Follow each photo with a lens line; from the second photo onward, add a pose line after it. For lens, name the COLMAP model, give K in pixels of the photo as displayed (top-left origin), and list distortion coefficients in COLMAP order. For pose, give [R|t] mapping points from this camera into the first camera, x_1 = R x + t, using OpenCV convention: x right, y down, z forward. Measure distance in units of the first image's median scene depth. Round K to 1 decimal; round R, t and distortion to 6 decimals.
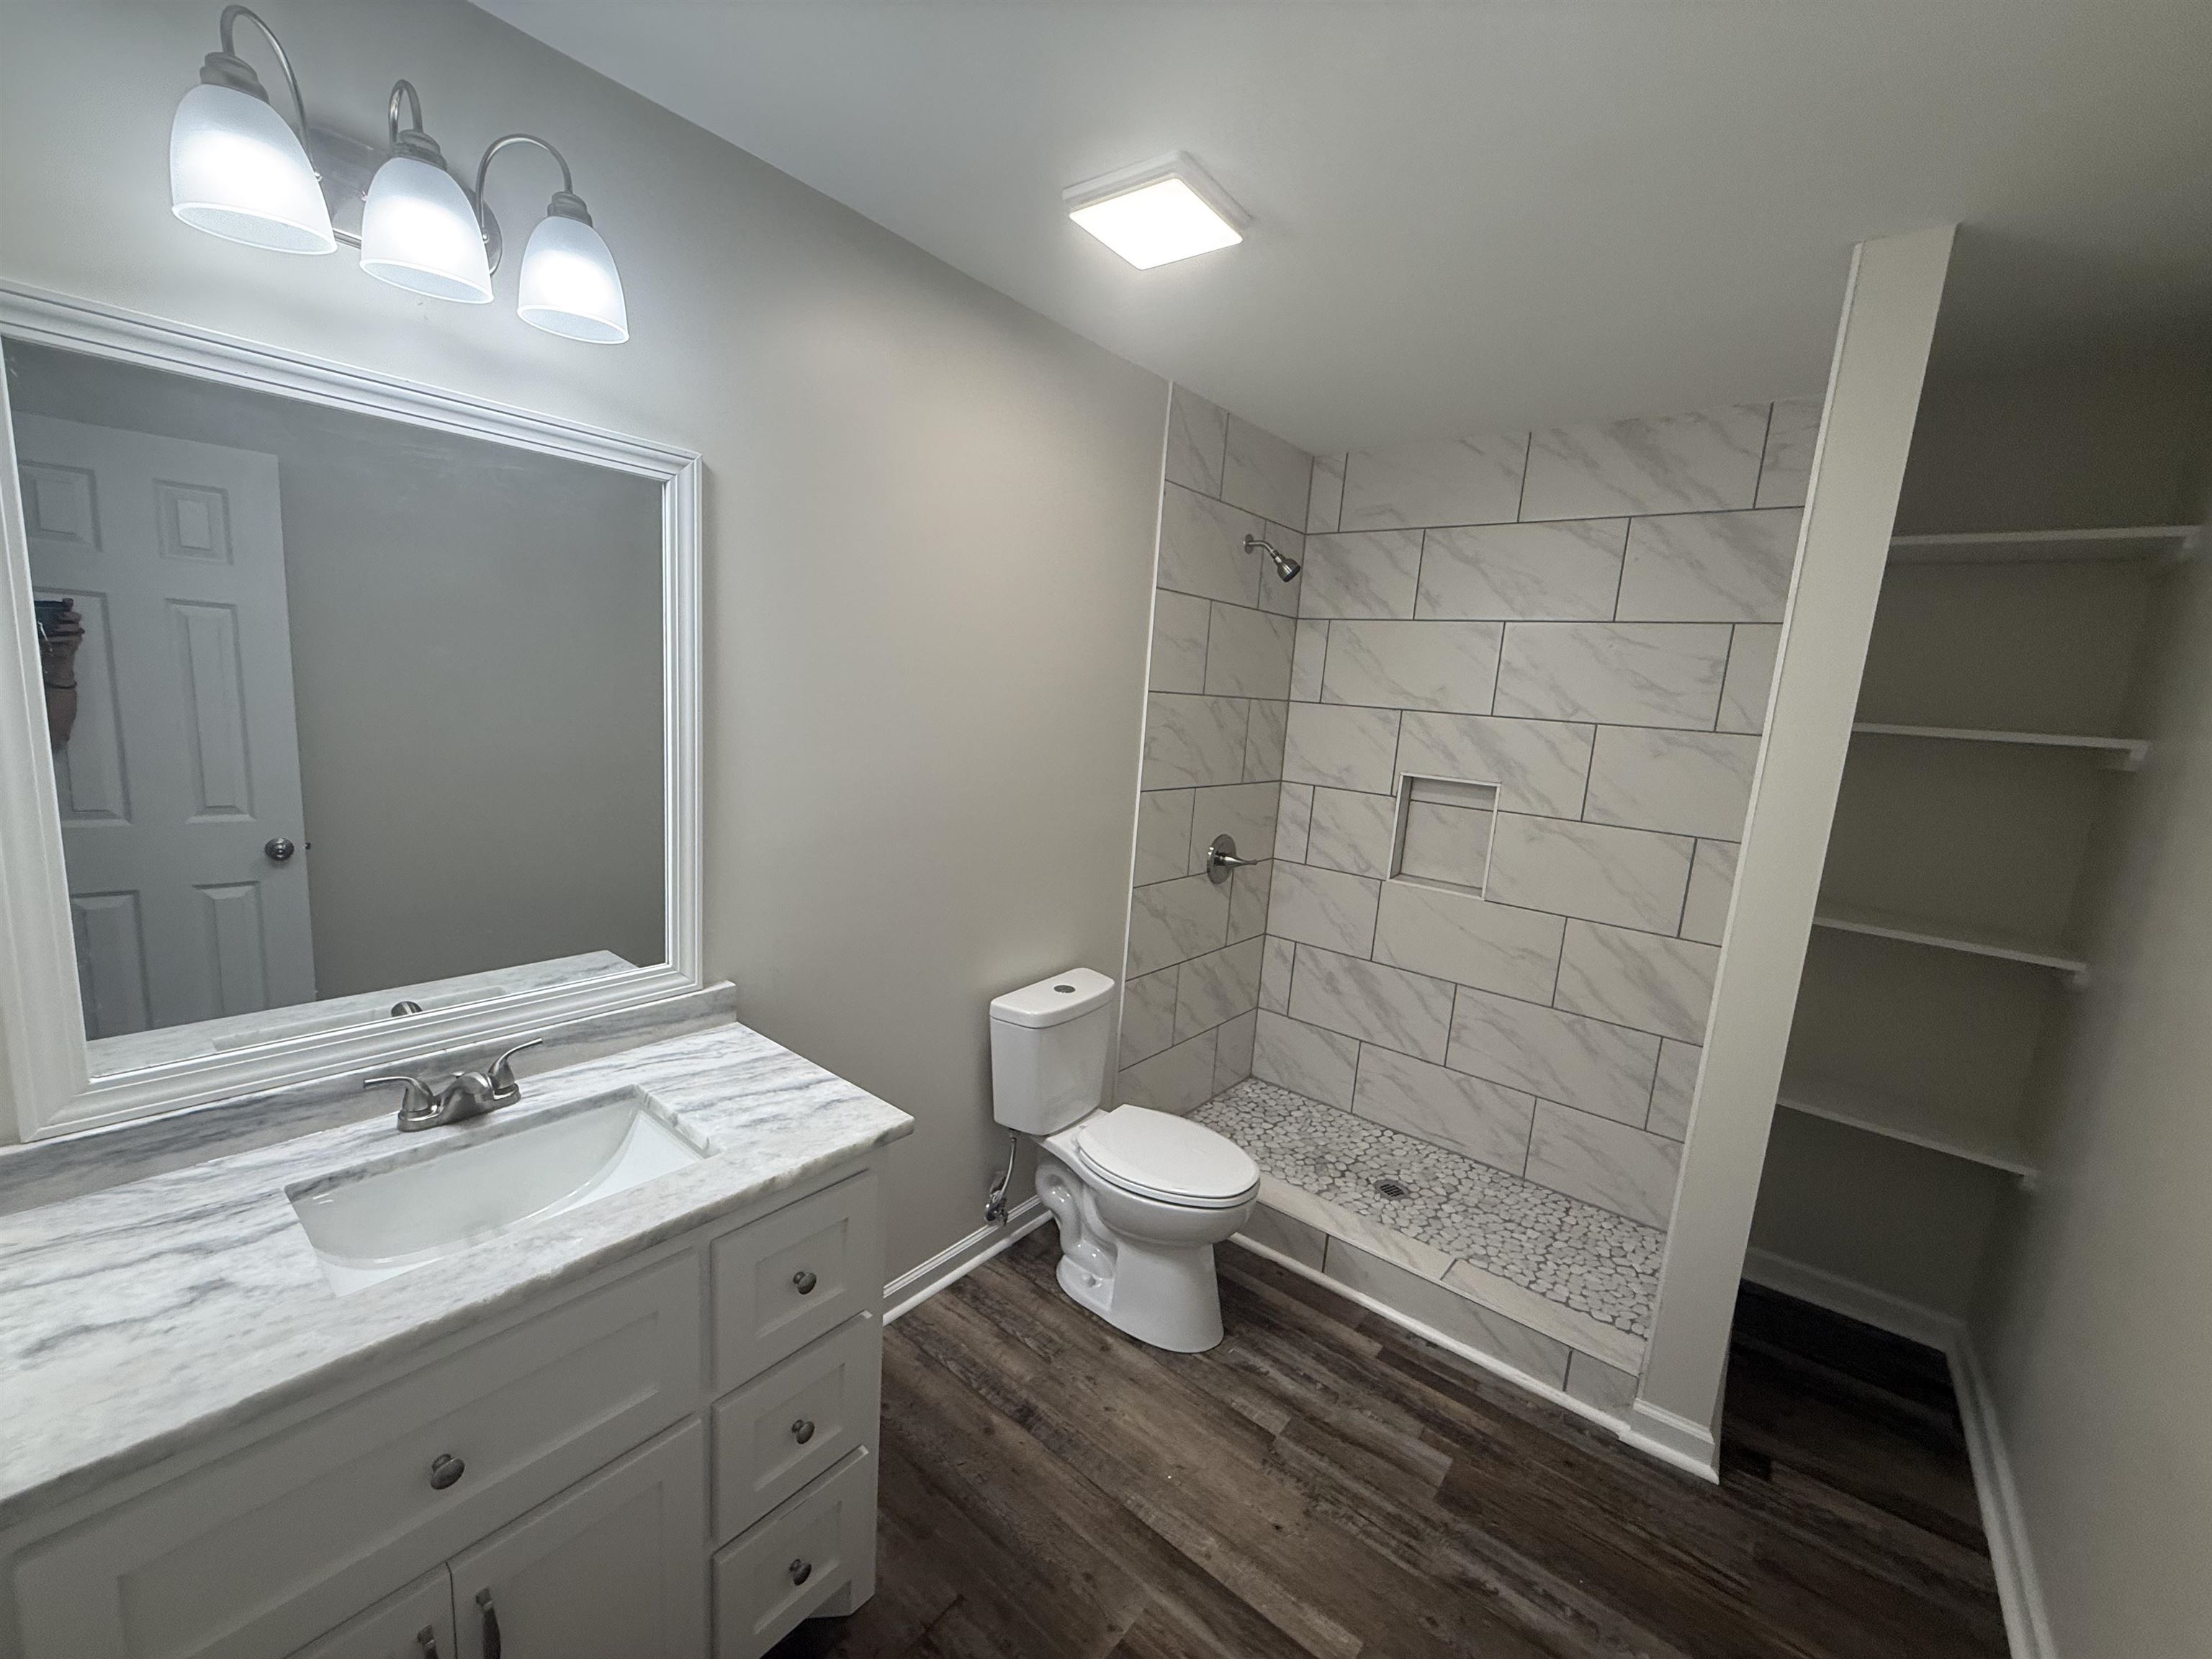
lens RADIAL K [[882.3, 0, 1098.9], [0, 882.3, 835.4], [0, 0, 1]] dist [-0.000602, 0.001151]
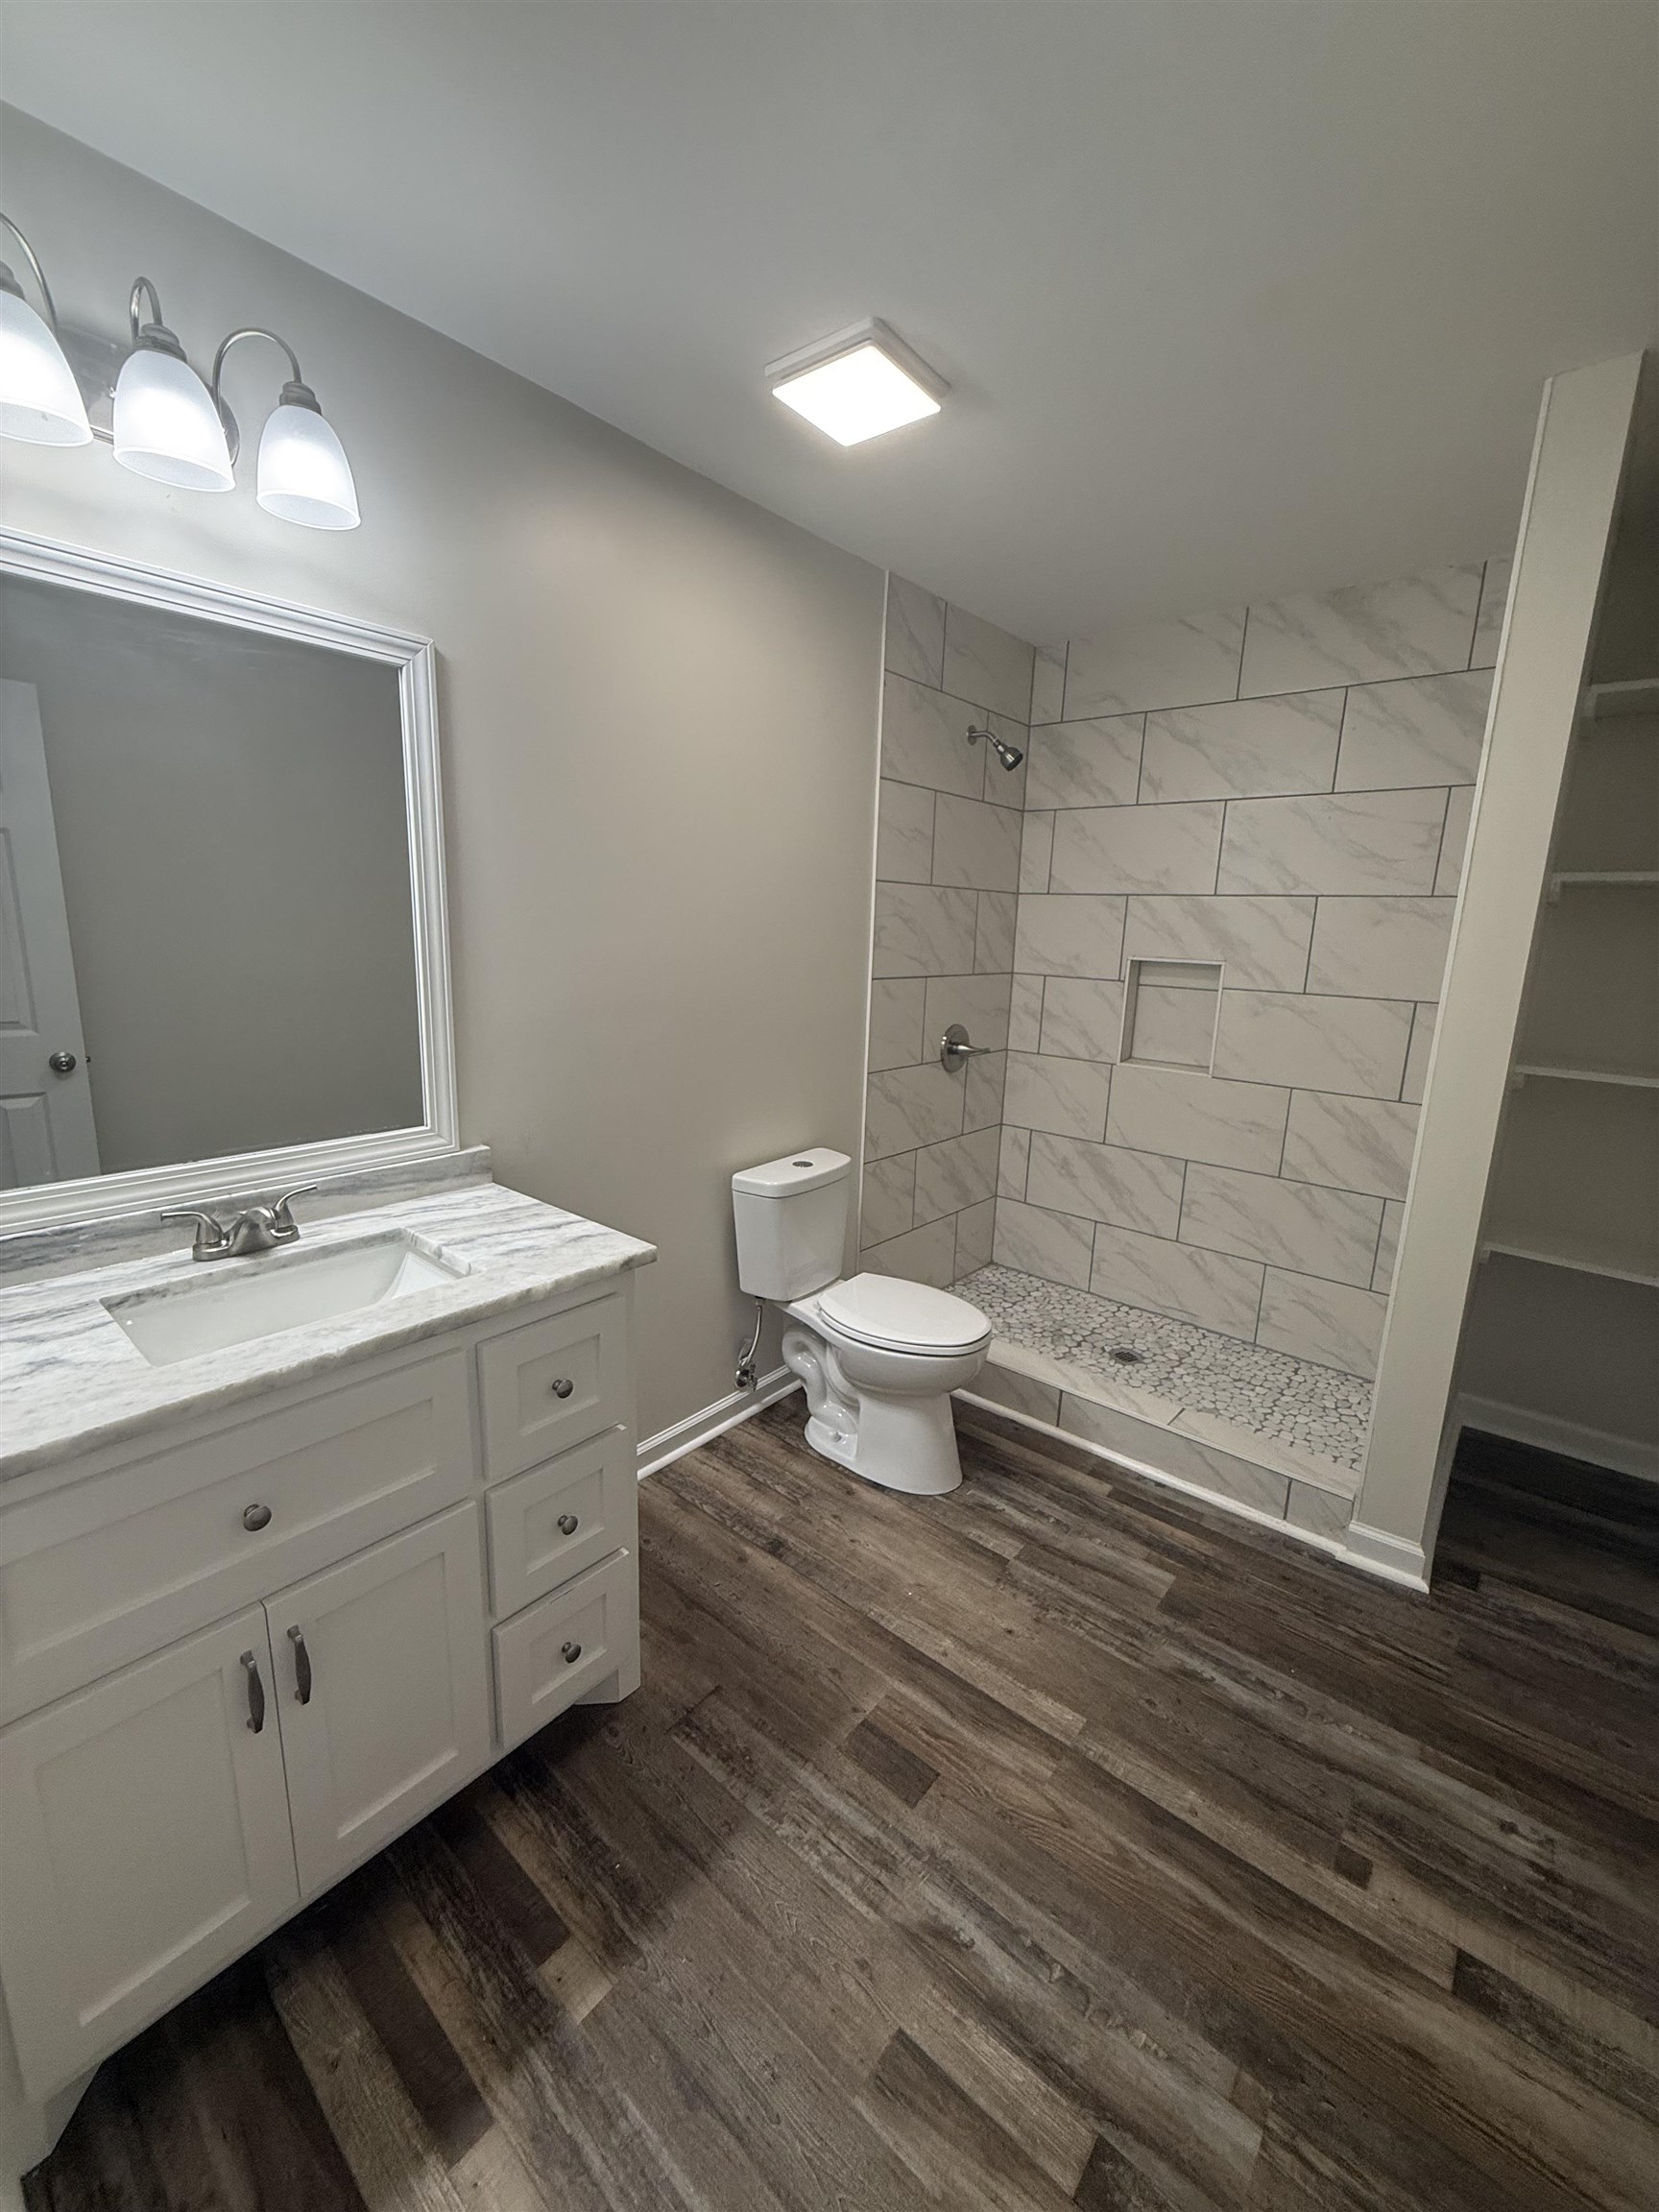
lens RADIAL K [[881.8, 0, 829.5], [0, 881.8, 1106.0], [0, 0, 1]] dist [0.000137, 0.000380]
pose [[0.999130, -0.032988, -0.025519, 0.027152], [0.033906, 0.998761, 0.036412, 0.082251], [0.024286, -0.037246, 0.999011, -0.054571]]
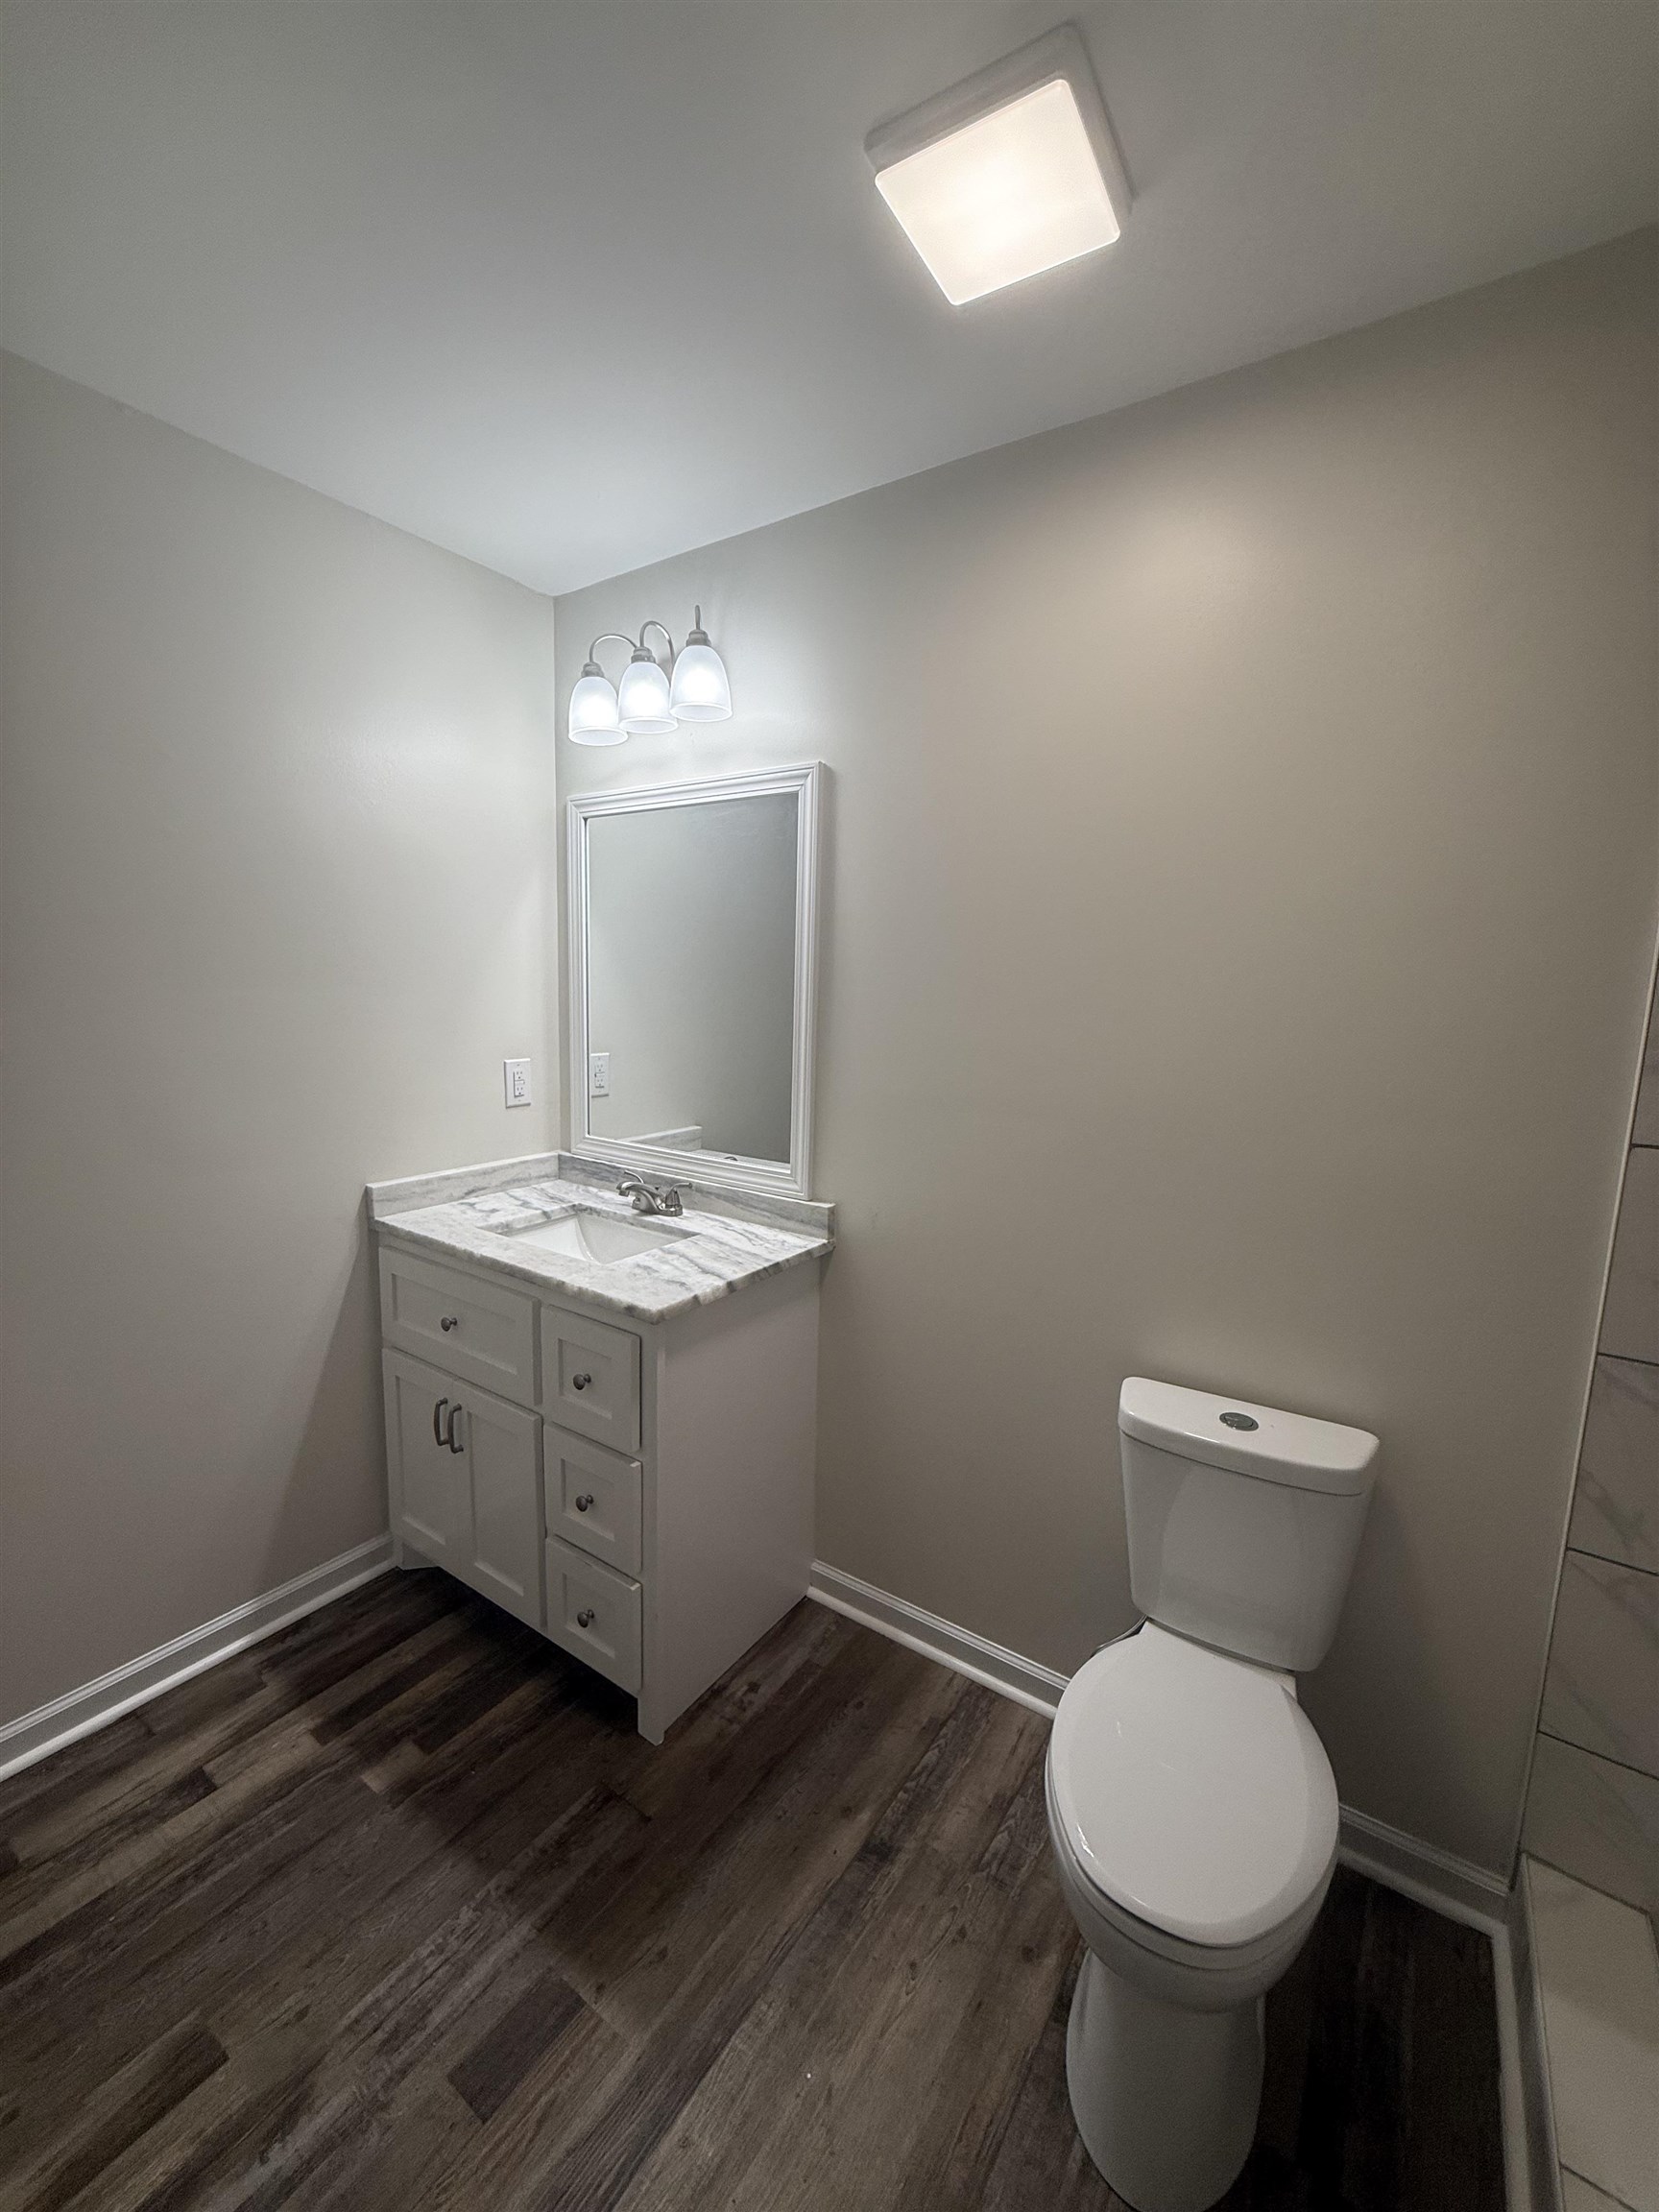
lens RADIAL K [[882.3, 0, 822.8], [0, 882.3, 1101.7], [0, 0, 1]] dist [-0.000602, 0.001151]
pose [[0.082415, 0.075680, -0.993720, 0.636804], [-0.185920, 0.980775, 0.059274, -0.029363], [0.979102, 0.179868, 0.094901, 0.758254]]
